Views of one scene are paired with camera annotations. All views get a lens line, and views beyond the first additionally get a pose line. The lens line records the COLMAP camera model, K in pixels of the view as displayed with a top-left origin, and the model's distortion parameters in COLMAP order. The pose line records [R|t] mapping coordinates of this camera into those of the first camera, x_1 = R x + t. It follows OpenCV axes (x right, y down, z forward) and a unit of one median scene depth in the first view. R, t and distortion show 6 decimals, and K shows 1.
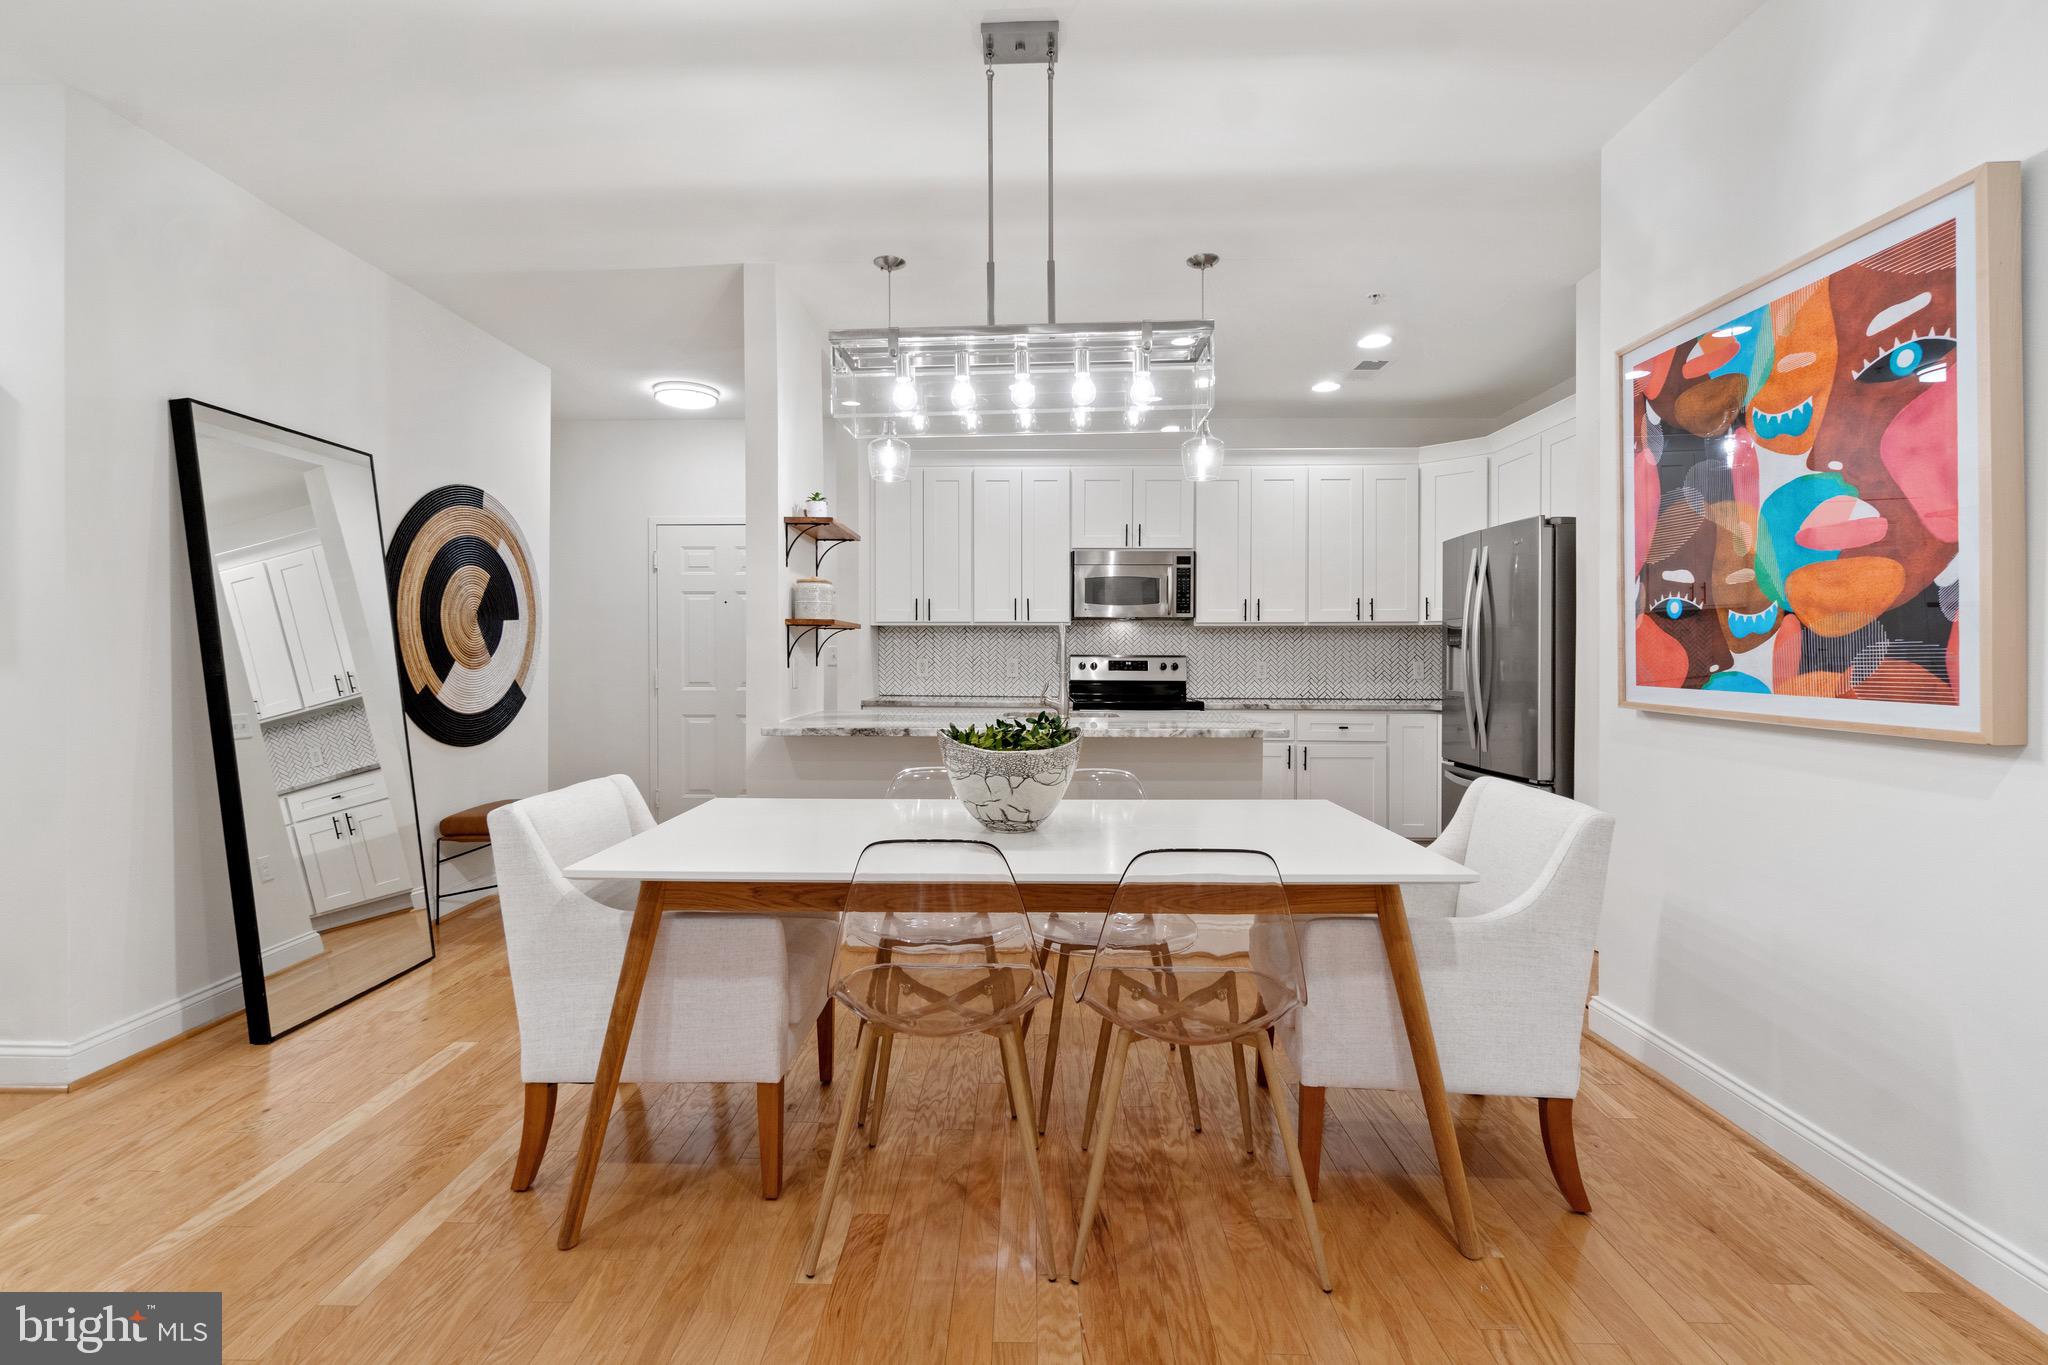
lens RADIAL K [[913.2, 0, 1017.4], [0, 913.2, 651.4], [0, 0, 1]] dist [-0.000858, 0.000558]
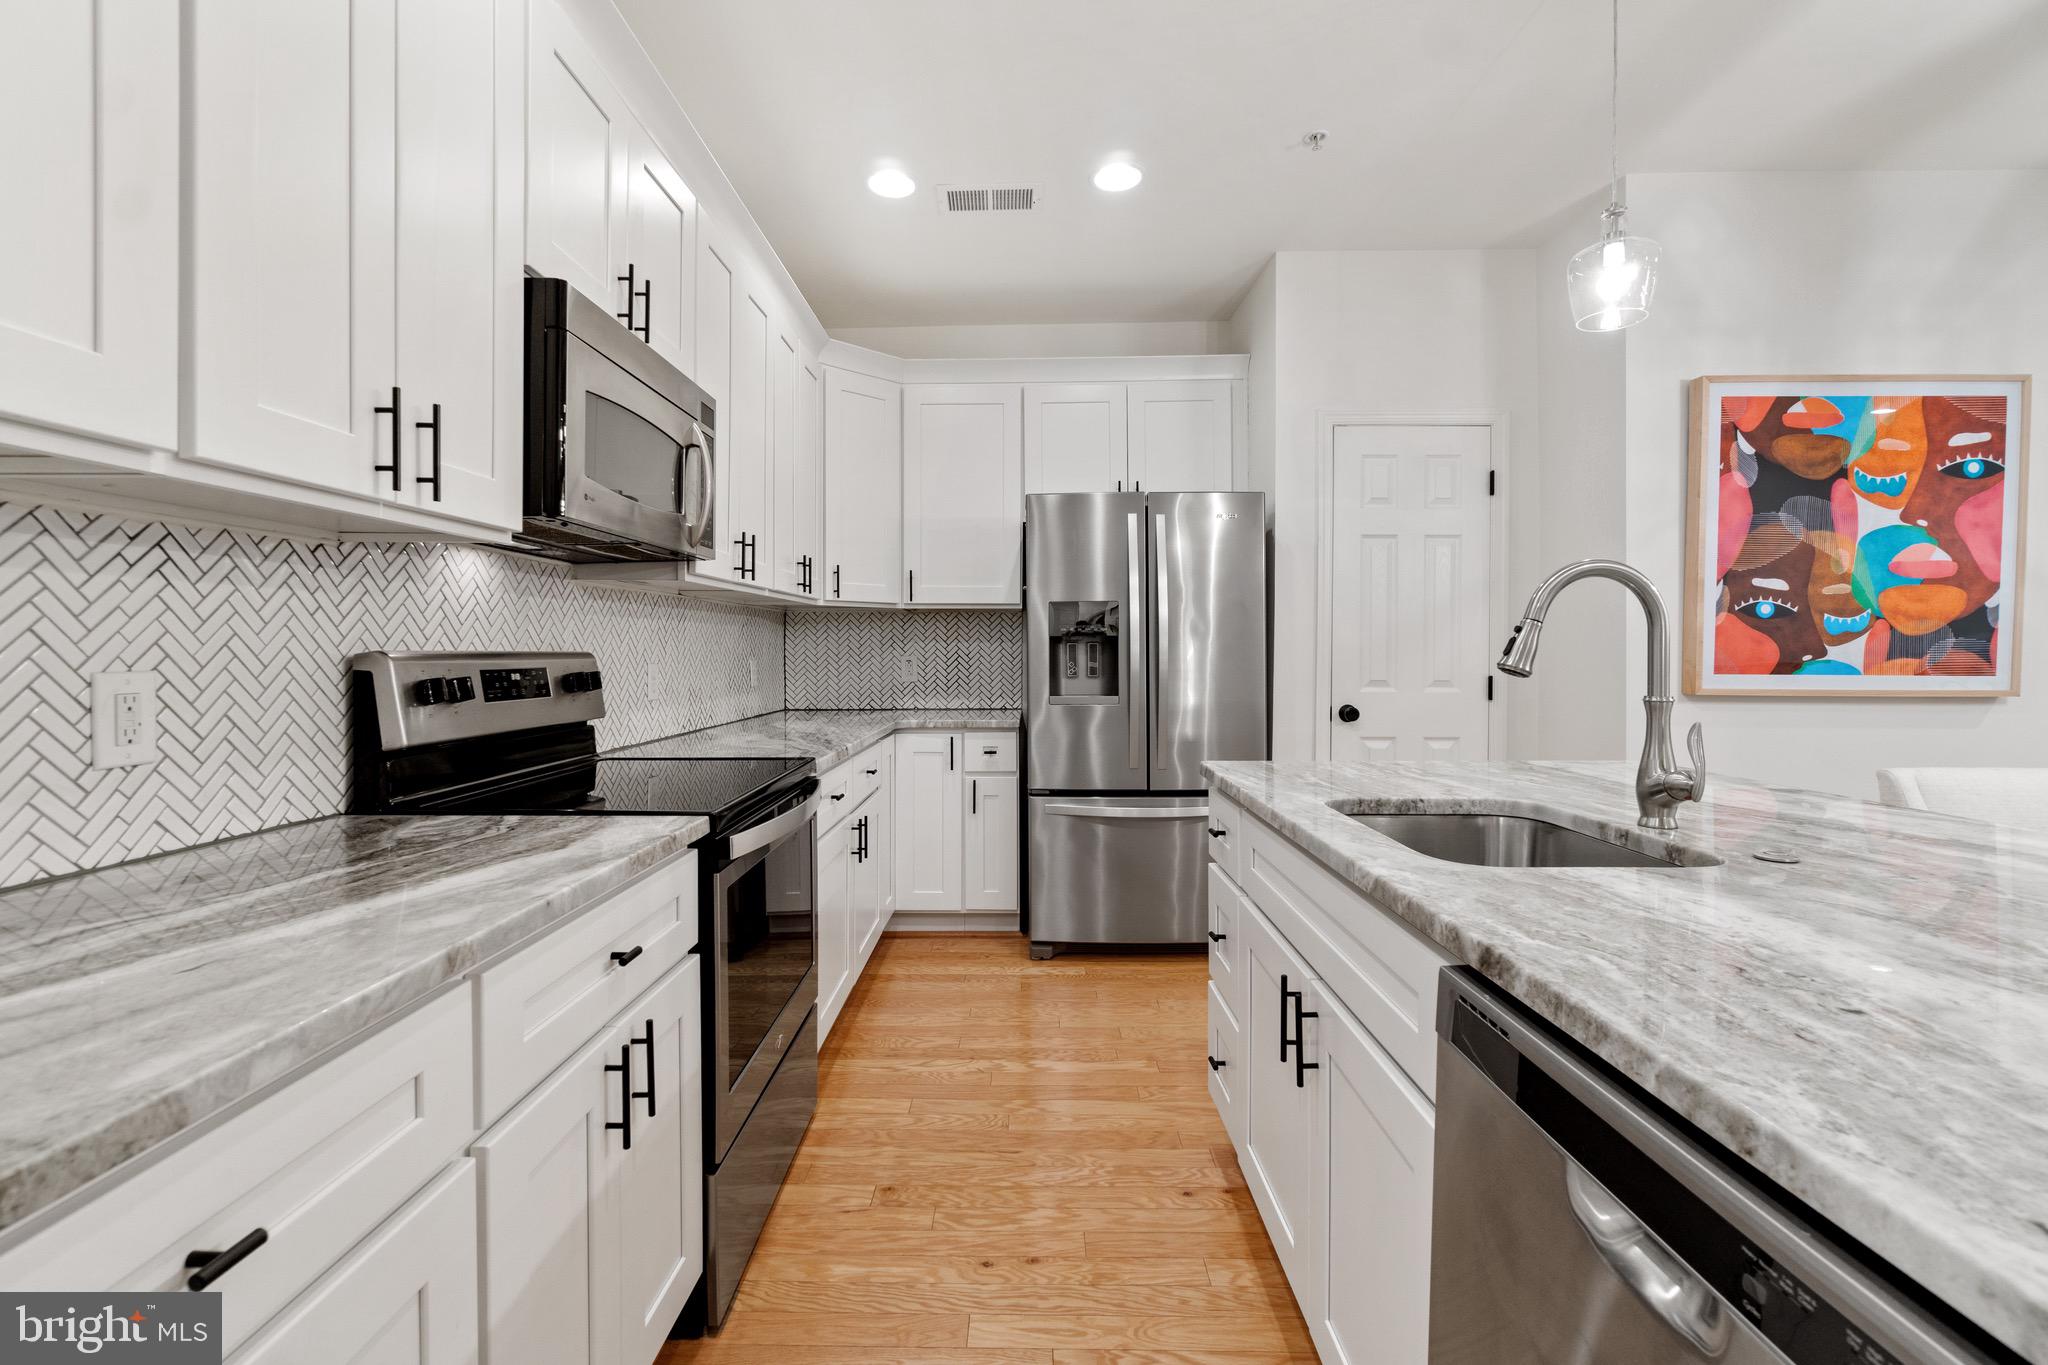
lens RADIAL K [[888.6, 0, 1015.0], [0, 888.6, 659.2], [0, 0, 1]] dist [-0.002113, 0.000722]
pose [[0.014023, -0.012172, 0.999828, -0.528210], [-0.000907, 0.999925, 0.012185, 0.006264], [-0.999901, -0.001078, 0.014011, 2.163704]]
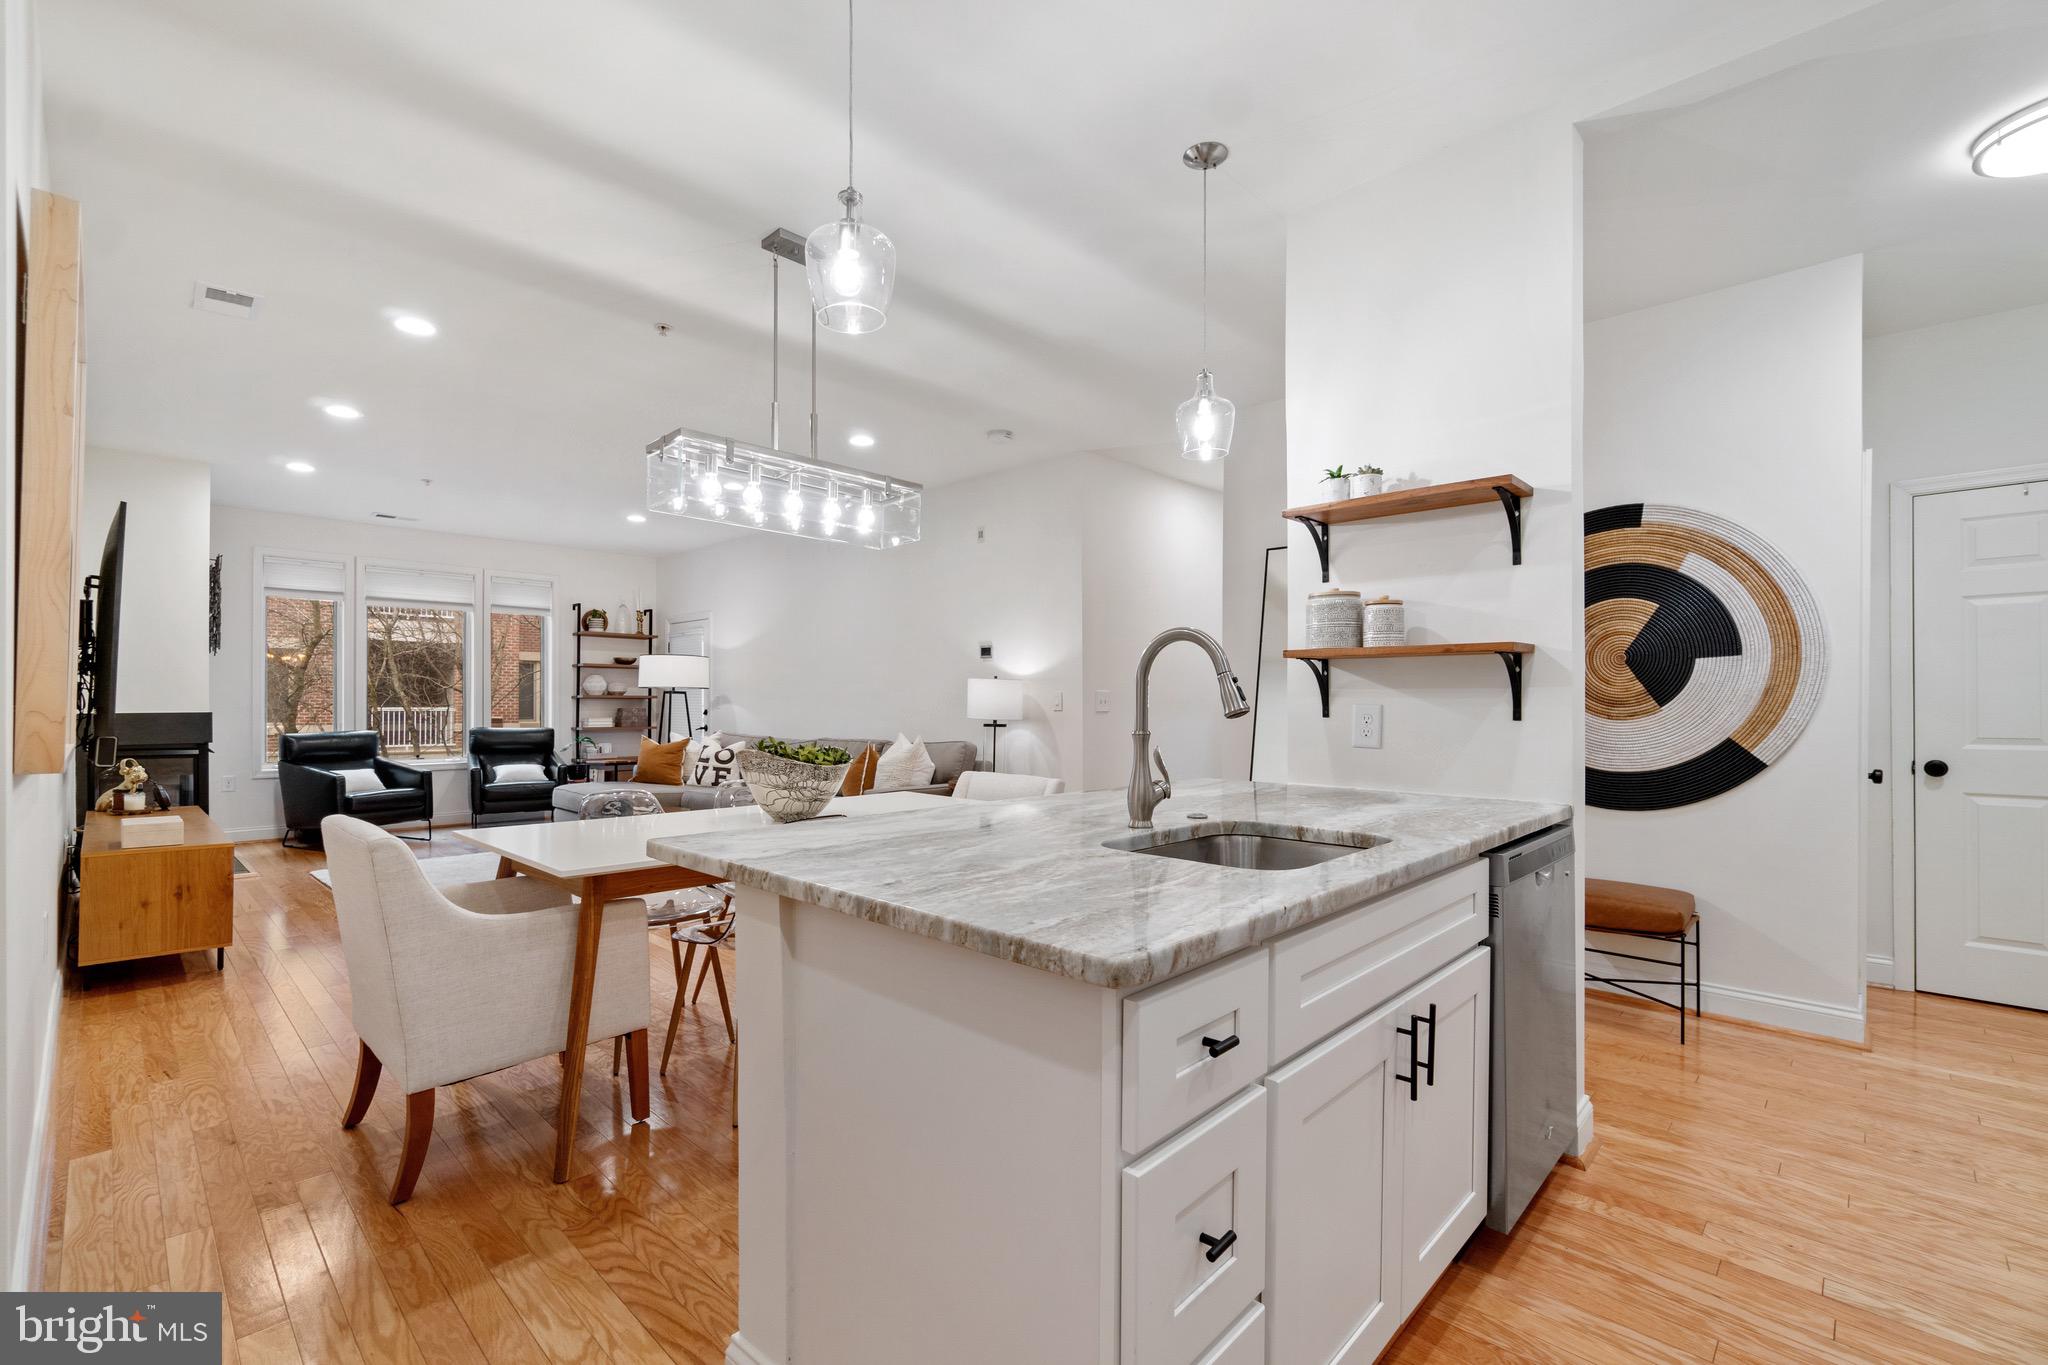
lens RADIAL K [[898.8, 0, 997.4], [0, 898.8, 701.5], [0, 0, 1]] dist [0.001358, 0.000590]
pose [[-0.699497, -0.006057, -0.714610, 0.770680], [-0.005699, 0.999980, -0.002897, 0.014602], [0.714613, 0.002046, -0.699517, 2.229480]]
